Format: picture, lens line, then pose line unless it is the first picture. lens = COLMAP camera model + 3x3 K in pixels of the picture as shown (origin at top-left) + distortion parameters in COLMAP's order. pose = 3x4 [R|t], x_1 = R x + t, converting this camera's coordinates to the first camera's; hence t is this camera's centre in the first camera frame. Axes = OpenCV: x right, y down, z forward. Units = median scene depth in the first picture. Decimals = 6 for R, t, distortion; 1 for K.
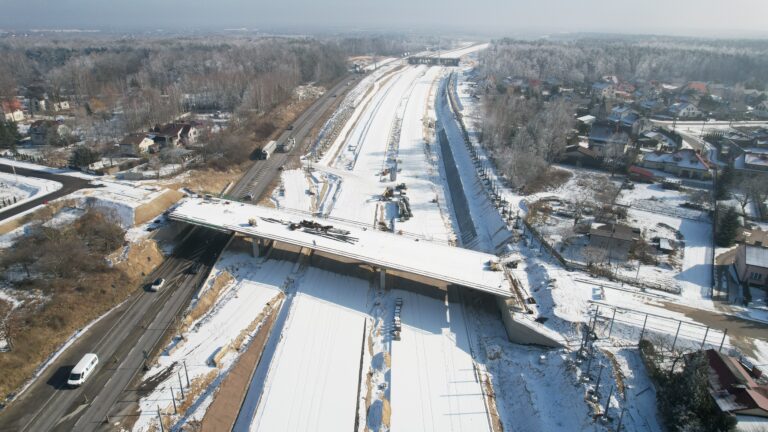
lens RADIAL K [[489.7, 0, 382.4], [0, 489.7, 224.2], [0, 0, 1]] dist [-0.077387, 0.074816]
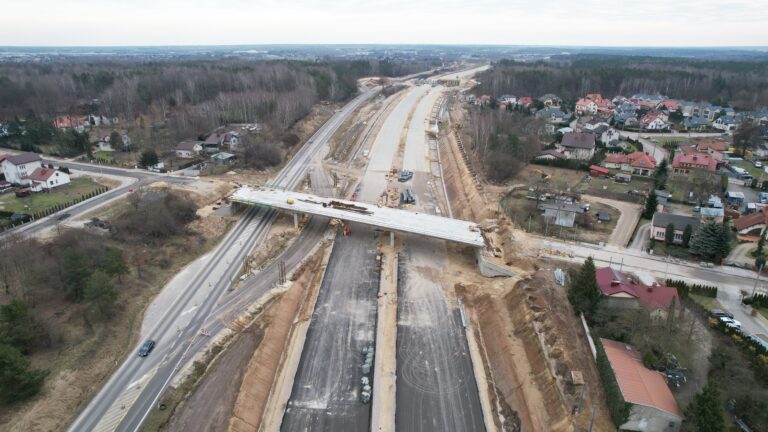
lens RADIAL K [[489.7, 0, 382.4], [0, 489.7, 224.2], [0, 0, 1]] dist [-0.077387, 0.074816]
pose [[0.999932, 0.001115, -0.011596, -0.005894], [-0.001567, 0.999236, -0.039062, 0.066647], [0.011543, 0.039078, 0.999169, -0.200505]]
